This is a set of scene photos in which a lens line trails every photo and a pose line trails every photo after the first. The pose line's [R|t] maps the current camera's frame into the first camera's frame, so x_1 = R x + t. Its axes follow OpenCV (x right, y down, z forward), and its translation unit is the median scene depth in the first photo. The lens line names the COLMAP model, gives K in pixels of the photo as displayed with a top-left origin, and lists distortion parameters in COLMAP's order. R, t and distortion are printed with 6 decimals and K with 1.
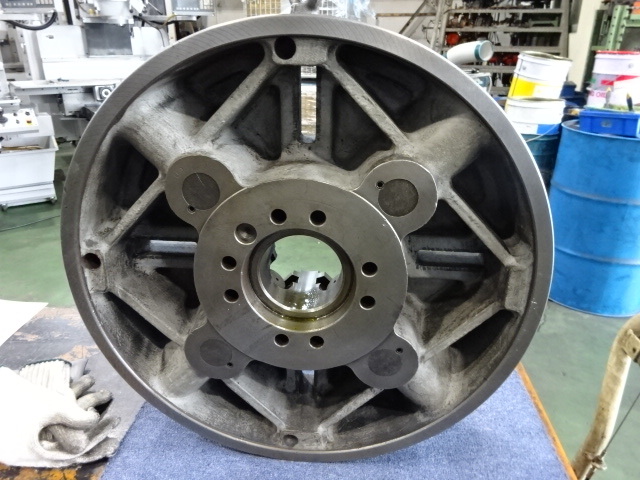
lens RADIAL K [[471.8, 0, 320.0], [0, 471.8, 240.0], [0, 0, 1]] dist [0.031032, -0.045532]
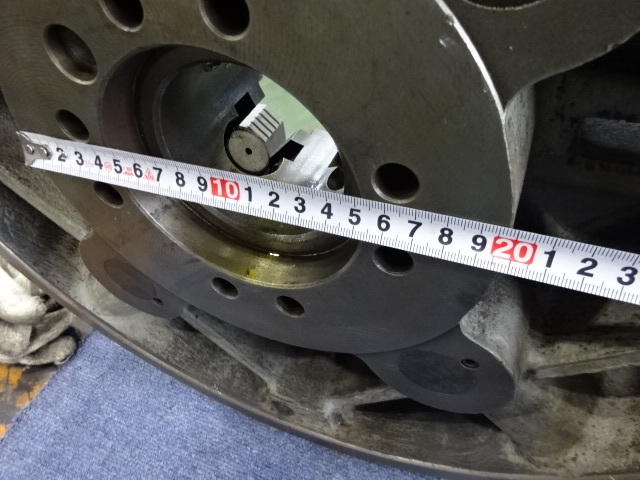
lens RADIAL K [[471.8, 0, 320.0], [0, 471.8, 240.0], [0, 0, 1]] dist [0.031032, -0.045532]
pose [[0.945870, 0.152632, -0.286417, 0.129590], [-0.029528, 0.919323, 0.392394, -0.025290], [0.323201, -0.362696, 0.874067, 0.560387]]
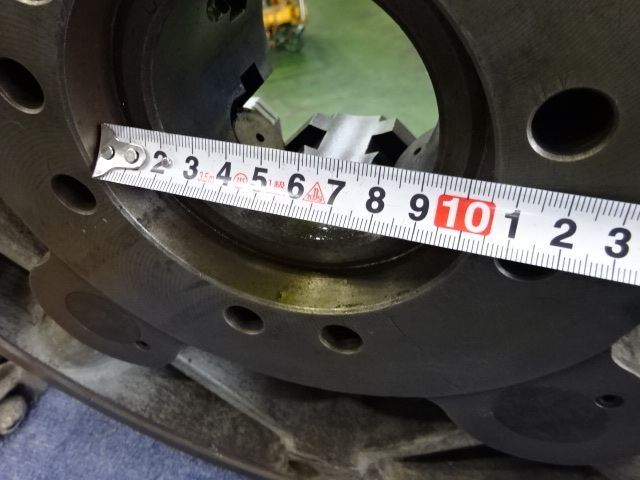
lens RADIAL K [[471.8, 0, 320.0], [0, 471.8, 240.0], [0, 0, 1]] dist [0.031032, -0.045532]
pose [[0.974764, 0.082696, -0.207358, 0.037464], [-0.007958, 0.941139, 0.337925, 0.033096], [0.223098, -0.327747, 0.918047, 0.637699]]
